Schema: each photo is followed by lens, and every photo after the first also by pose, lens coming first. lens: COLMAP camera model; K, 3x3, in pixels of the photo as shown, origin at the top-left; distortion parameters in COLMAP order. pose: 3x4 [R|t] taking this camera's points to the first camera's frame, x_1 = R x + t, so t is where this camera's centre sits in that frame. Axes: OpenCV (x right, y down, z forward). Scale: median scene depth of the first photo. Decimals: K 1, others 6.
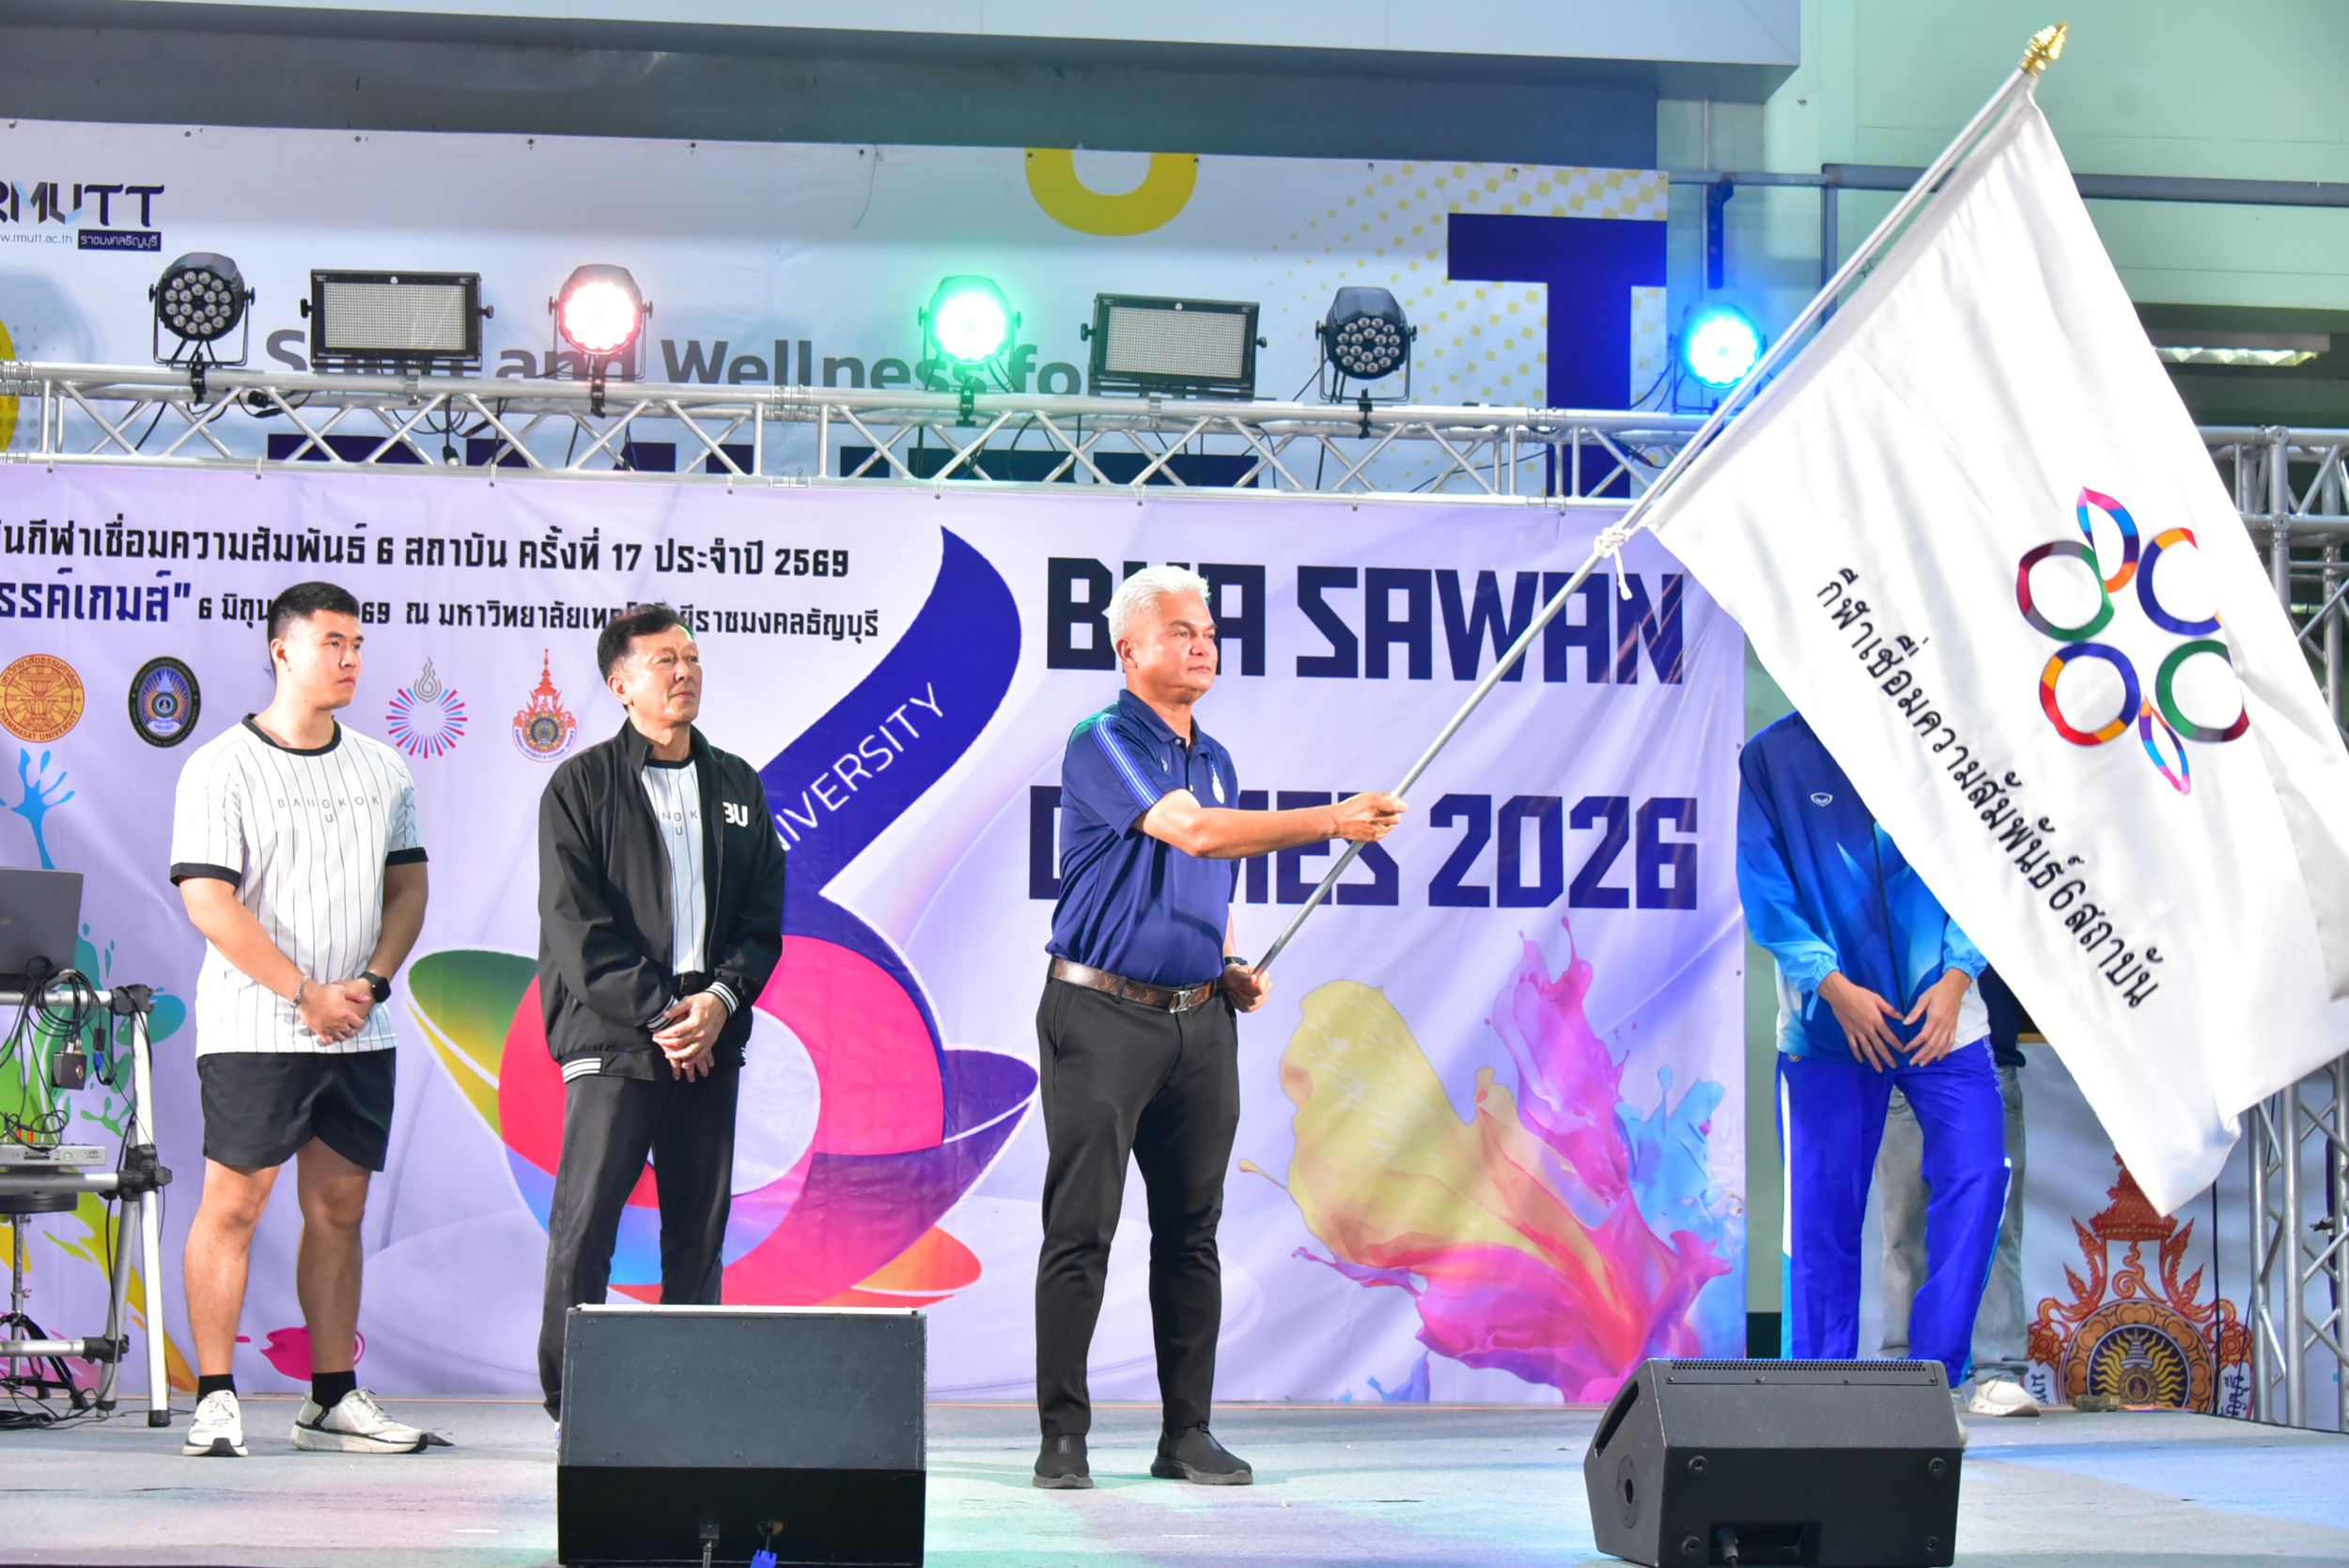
lens RADIAL K [[4290.5, 0, 1182.7], [0, 4290.5, 799.2], [0, 0, 1]] dist [-0.069643, 0.353794]
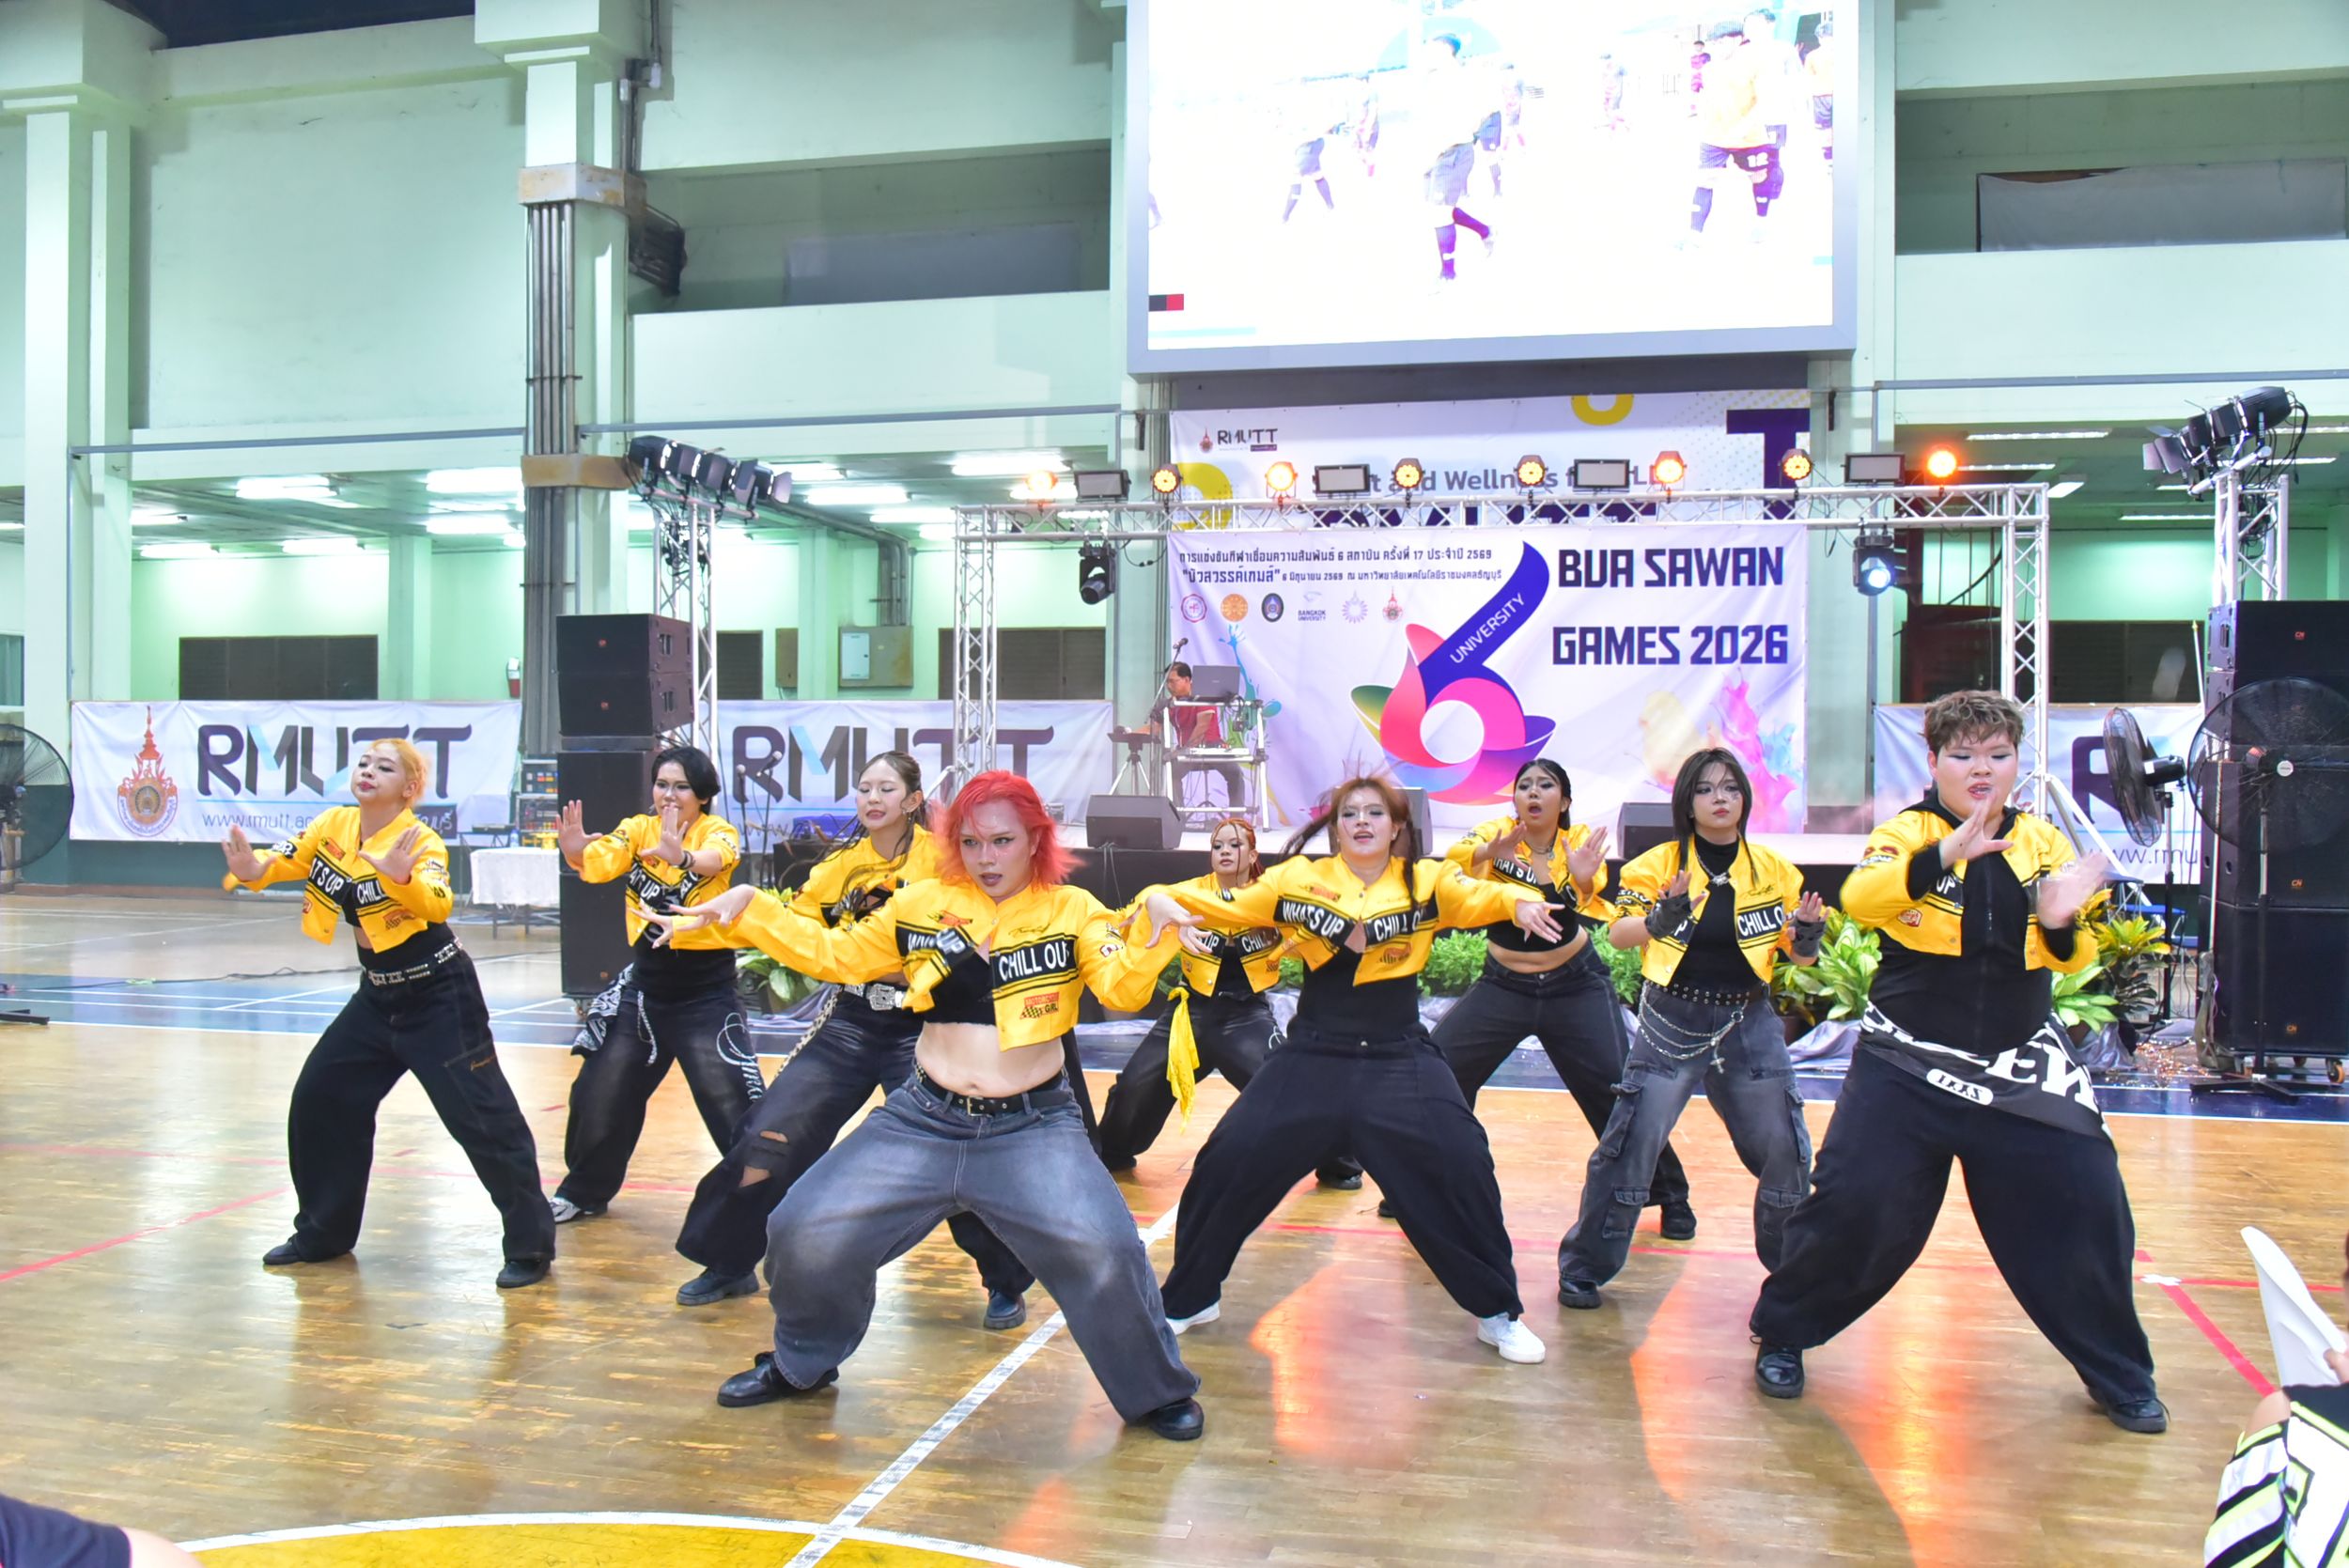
lens RADIAL K [[2066.2, 0, 1174.5], [0, 2066.2, 784.0], [0, 0, 1]] dist [-0.047984, 0.011970]
pose [[0.943989, -0.001214, -0.329976, 0.190203], [0.032676, 0.995422, 0.089817, -0.031823], [0.328356, -0.095569, 0.939707, -0.450780]]
